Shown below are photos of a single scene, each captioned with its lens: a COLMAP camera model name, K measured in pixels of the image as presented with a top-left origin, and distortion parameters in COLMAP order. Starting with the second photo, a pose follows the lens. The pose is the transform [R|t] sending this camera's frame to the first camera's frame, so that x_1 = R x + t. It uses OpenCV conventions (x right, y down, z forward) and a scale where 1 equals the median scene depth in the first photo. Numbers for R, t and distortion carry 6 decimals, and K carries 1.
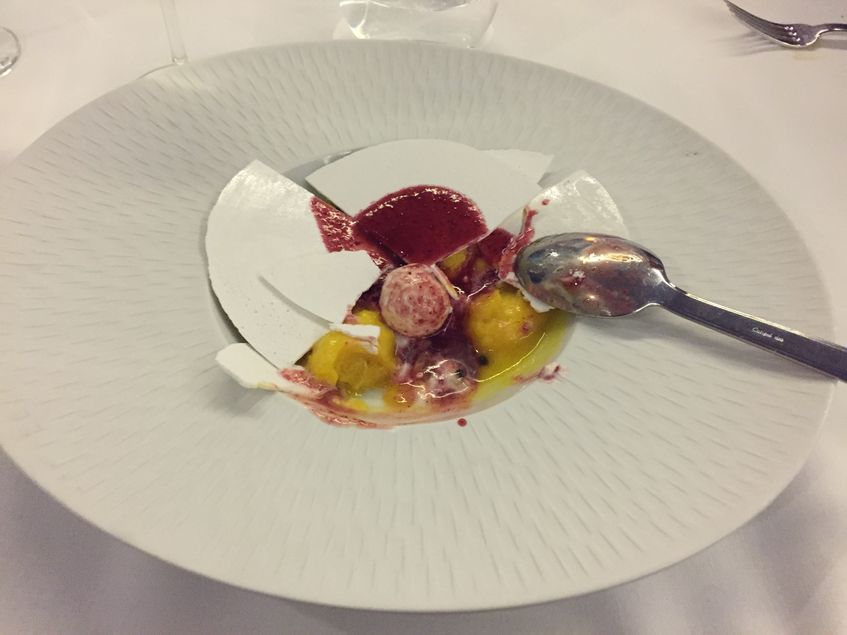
lens RADIAL K [[714.6, 0, 425.4], [0, 714.6, 316.7], [0, 0, 1]] dist [0.050124, 0.024931]
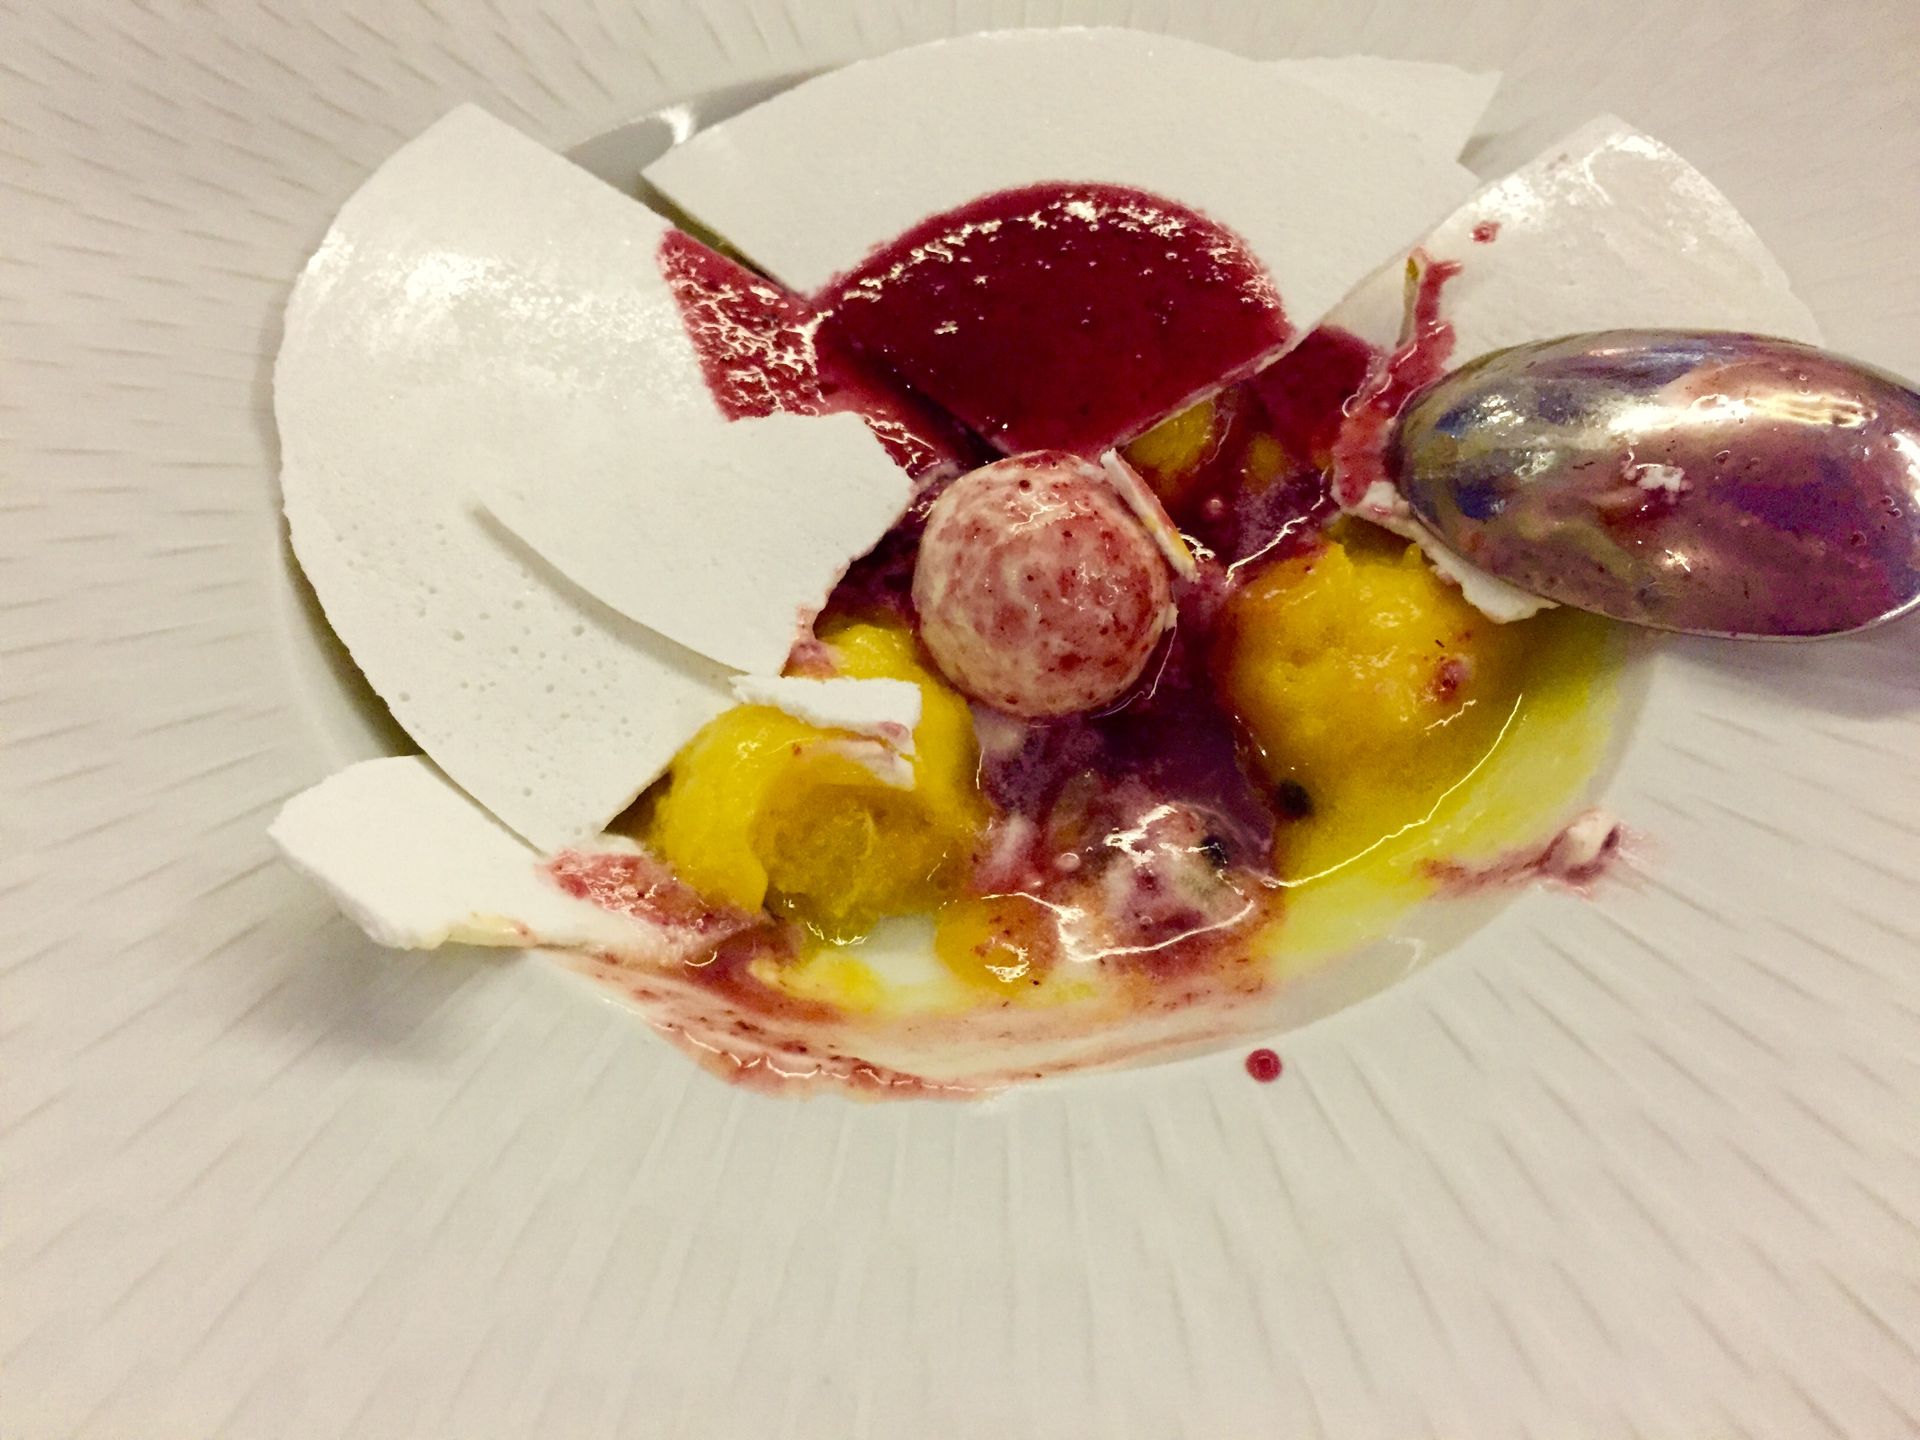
lens RADIAL K [[1619.9, 0, 956.7], [0, 1619.9, 725.7], [0, 0, 1]] dist [0.050124, 0.024931]
pose [[0.999821, -0.015632, -0.010660, -0.042219], [0.016191, 0.998383, 0.054490, -0.003652], [0.009791, -0.054653, 0.998457, 0.379507]]
